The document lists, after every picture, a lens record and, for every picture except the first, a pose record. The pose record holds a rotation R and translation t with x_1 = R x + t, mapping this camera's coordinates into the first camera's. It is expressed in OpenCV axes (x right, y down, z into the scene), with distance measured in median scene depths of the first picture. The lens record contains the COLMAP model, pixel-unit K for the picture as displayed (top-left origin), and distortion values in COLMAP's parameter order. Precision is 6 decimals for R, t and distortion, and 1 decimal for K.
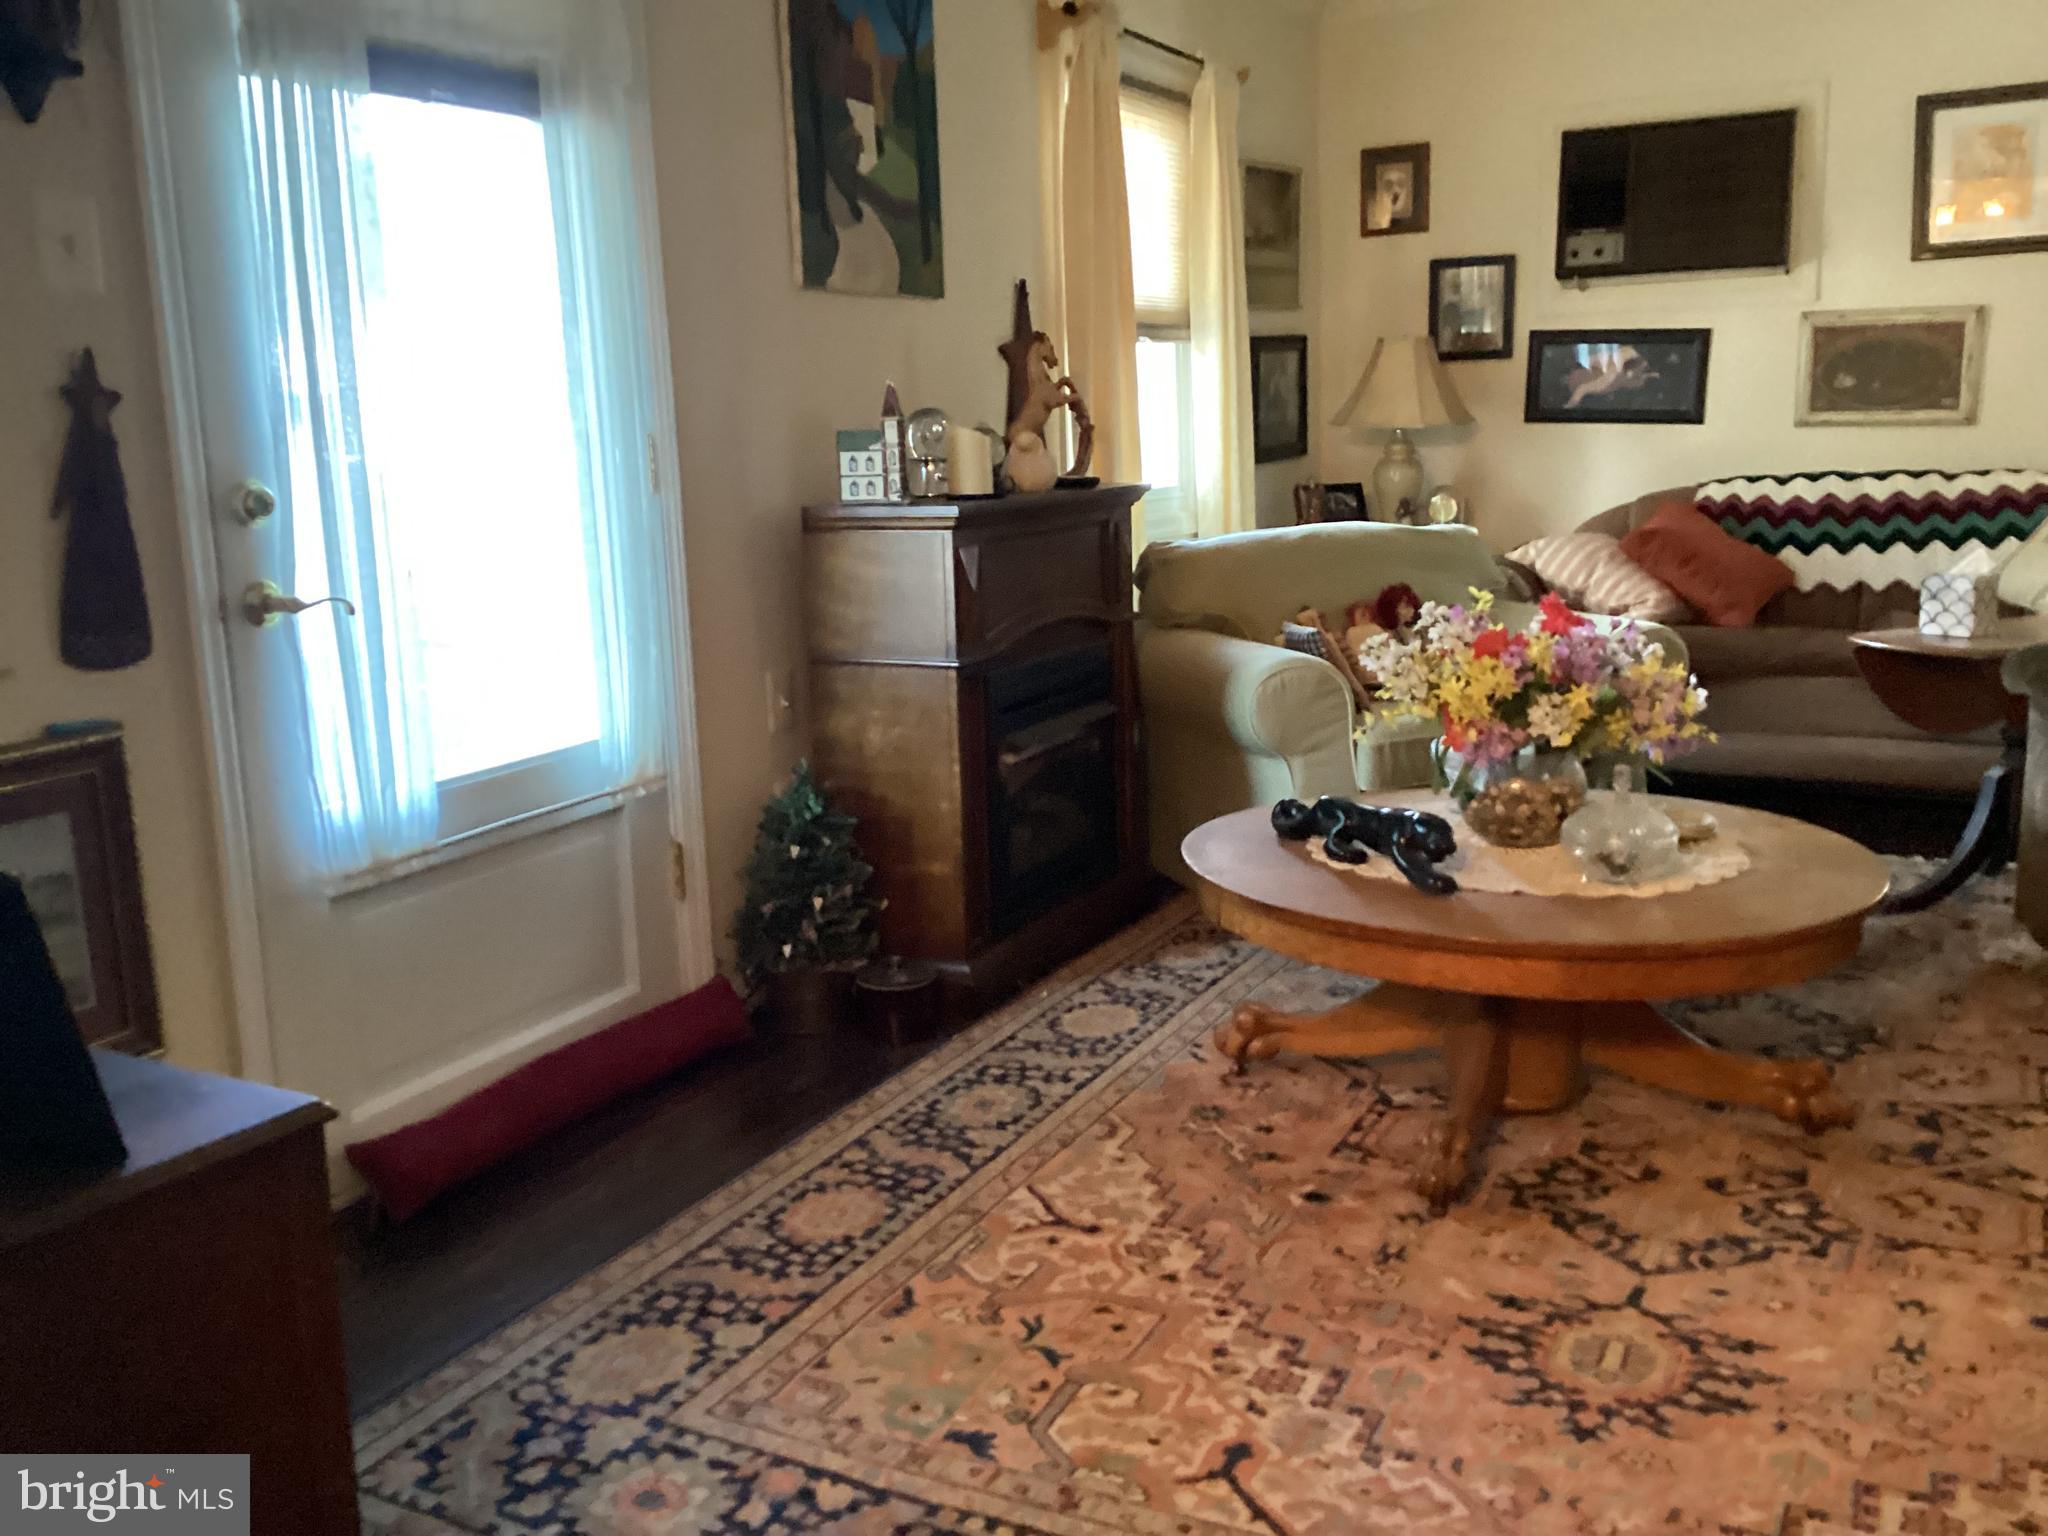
lens RADIAL K [[1846.5, 0, 1046.0], [0, 1846.5, 734.5], [0, 0, 1]] dist [0.097226, -0.177677]
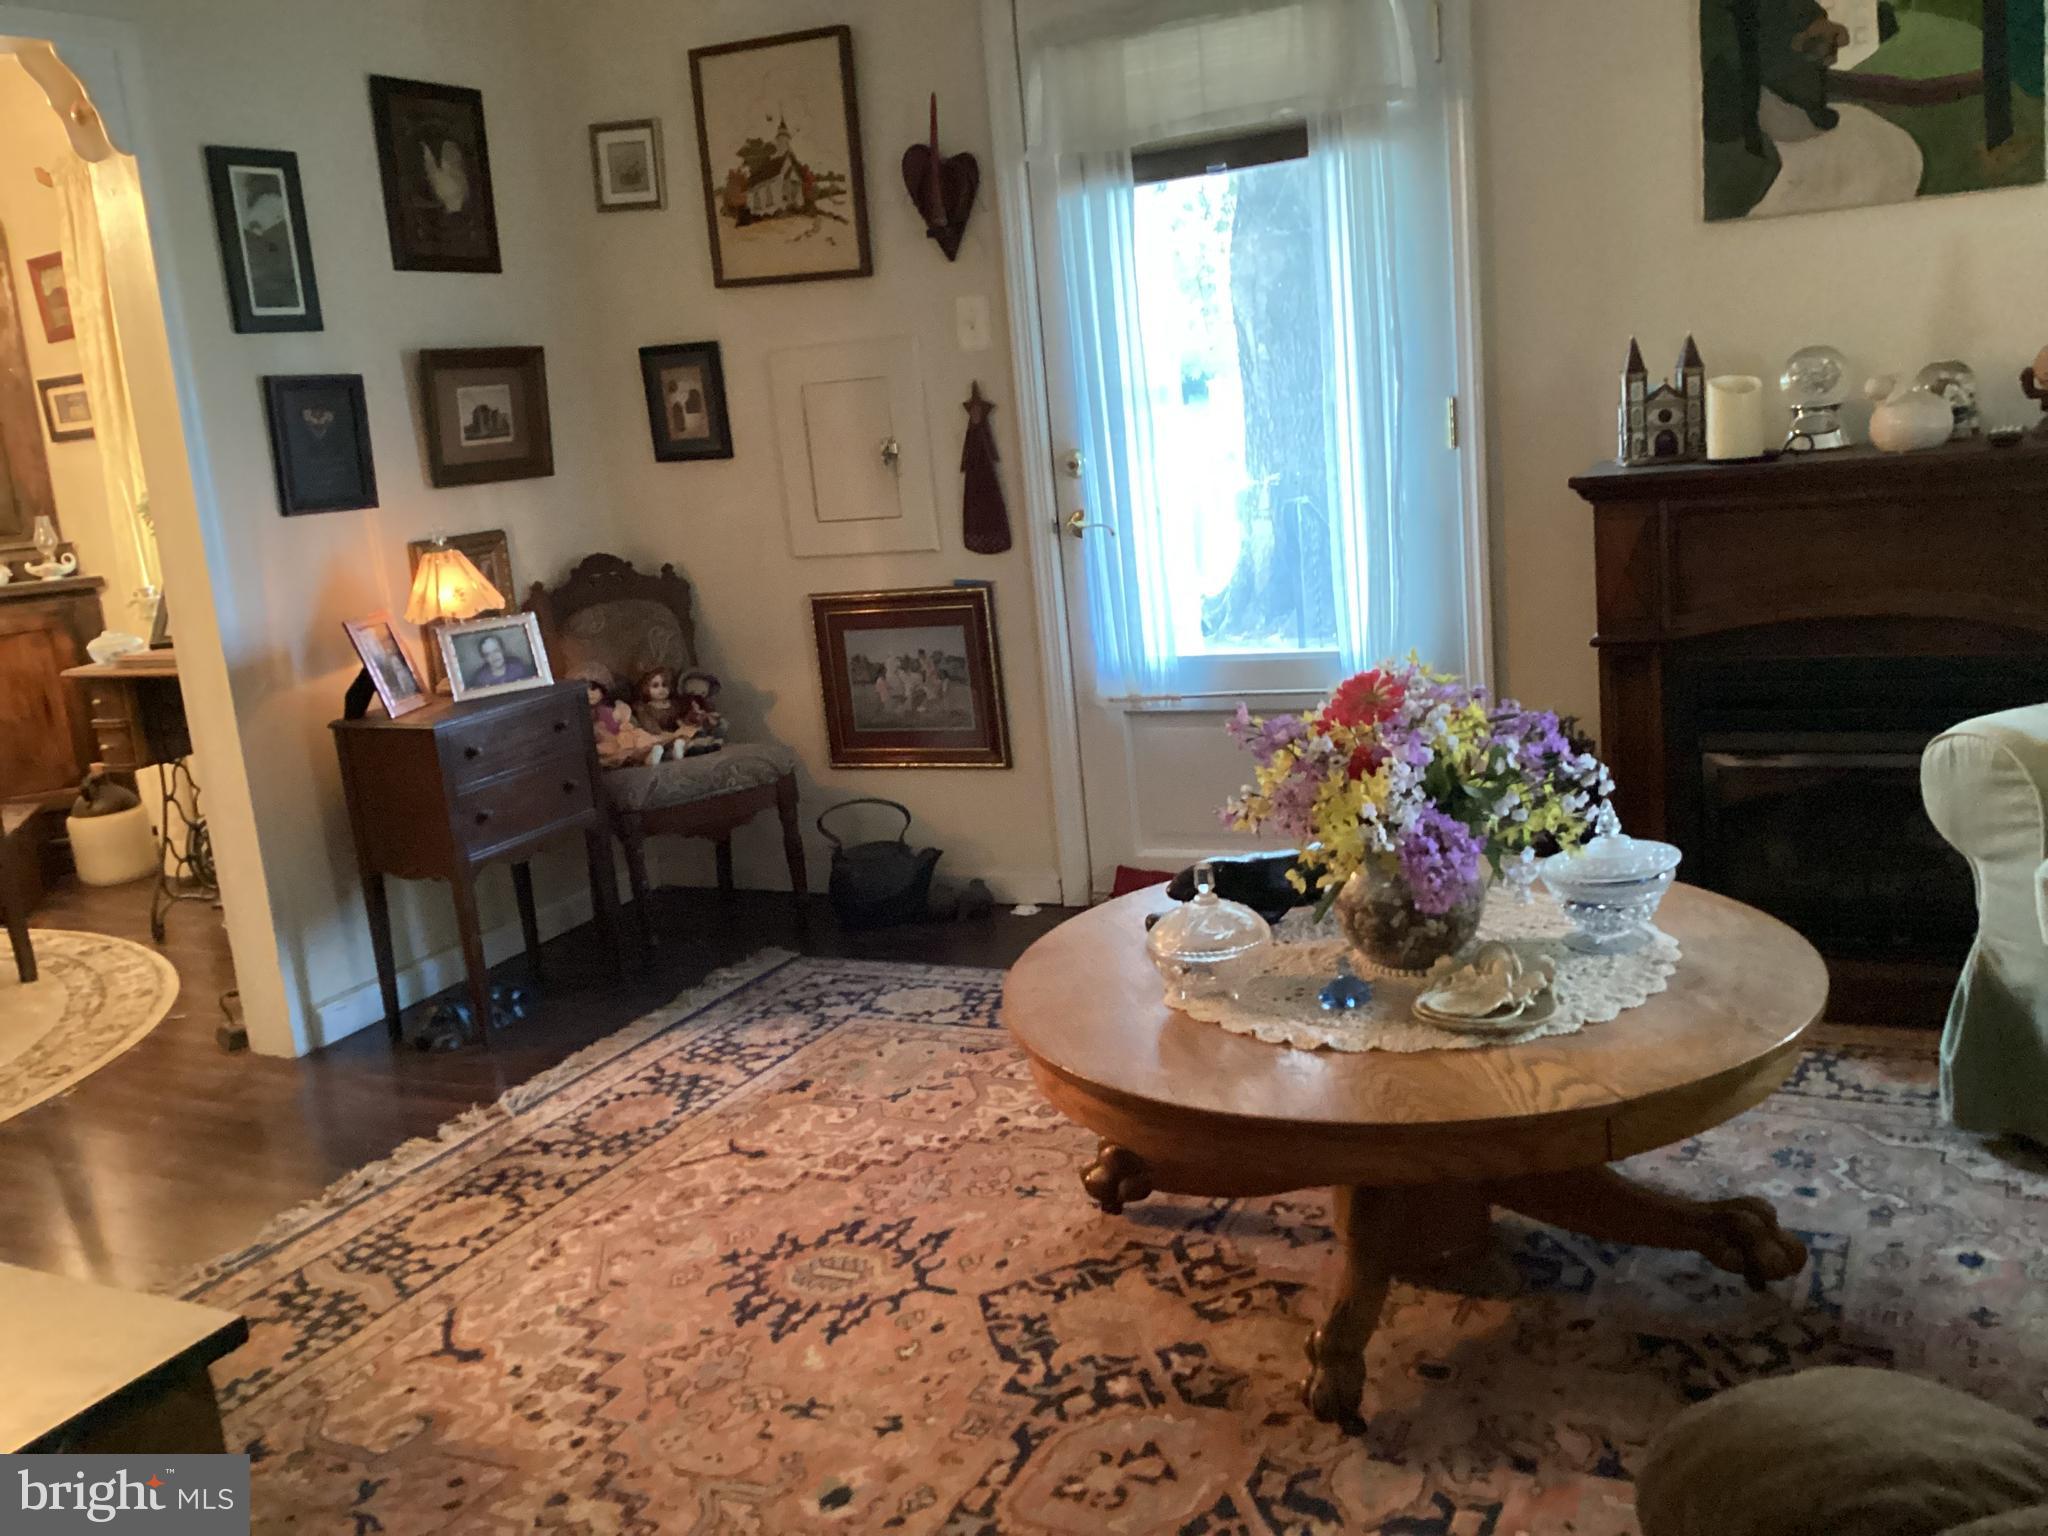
lens RADIAL K [[1846.5, 0, 1039.2], [0, 1846.5, 770.8], [0, 0, 1]] dist [0.097226, -0.177677]
pose [[0.012503, 0.242219, -0.970141, 1.157133], [-0.074761, 0.967728, 0.240653, -0.237062], [0.997123, 0.069520, 0.030208, 0.883791]]
